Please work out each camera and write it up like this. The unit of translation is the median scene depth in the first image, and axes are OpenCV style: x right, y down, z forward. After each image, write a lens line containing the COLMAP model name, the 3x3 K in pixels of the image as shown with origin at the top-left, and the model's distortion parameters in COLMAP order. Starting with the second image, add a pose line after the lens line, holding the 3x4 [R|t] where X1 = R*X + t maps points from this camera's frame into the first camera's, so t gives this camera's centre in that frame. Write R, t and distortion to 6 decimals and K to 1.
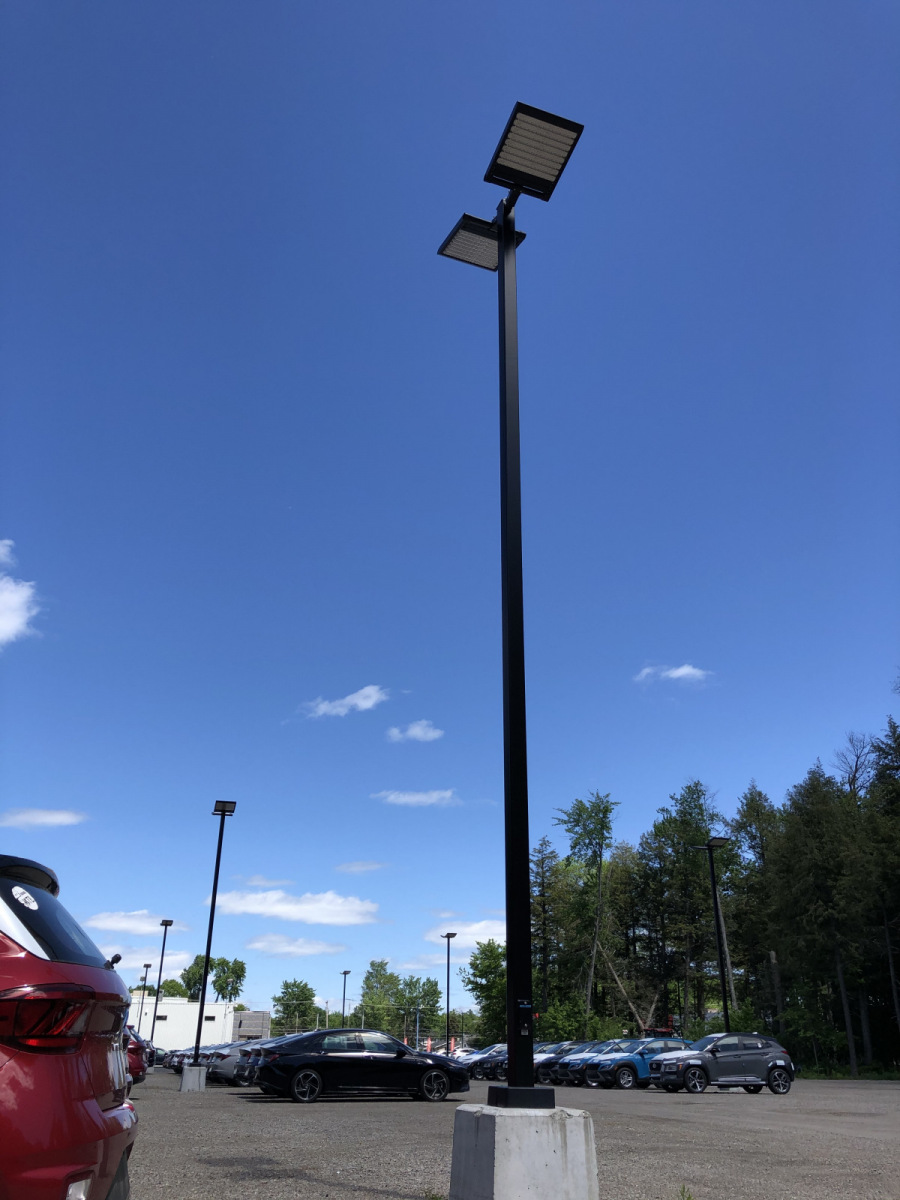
lens RADIAL K [[998.3, 0, 450.0], [0, 998.3, 600.0], [0, 0, 1]] dist [0.008745, 0.000190]
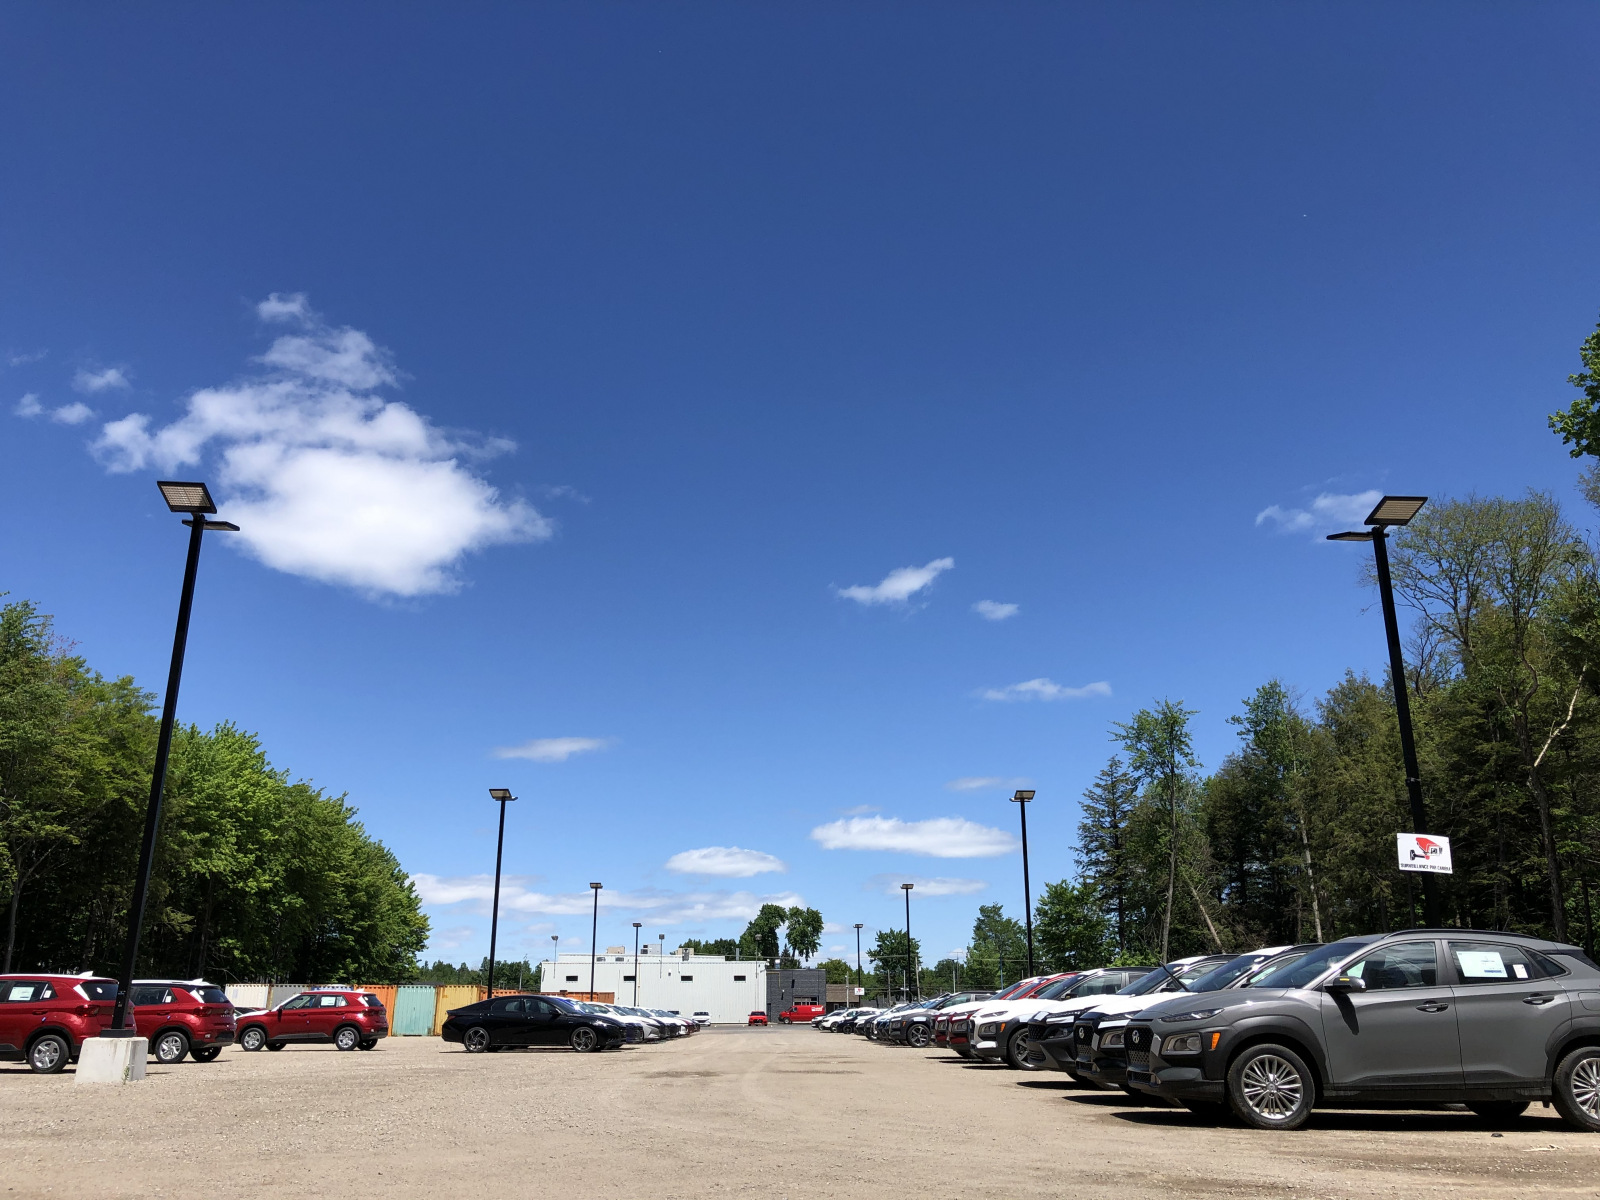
lens RADIAL K [[1331.0, 0, 800.0], [0, 1331.0, 600.0], [0, 0, 1]] dist [0.008745, 0.000190]
pose [[0.972107, -0.078569, -0.220985, 0.104758], [0.104937, 0.988352, 0.110219, -0.030531], [0.209751, -0.130334, 0.969029, -0.070641]]
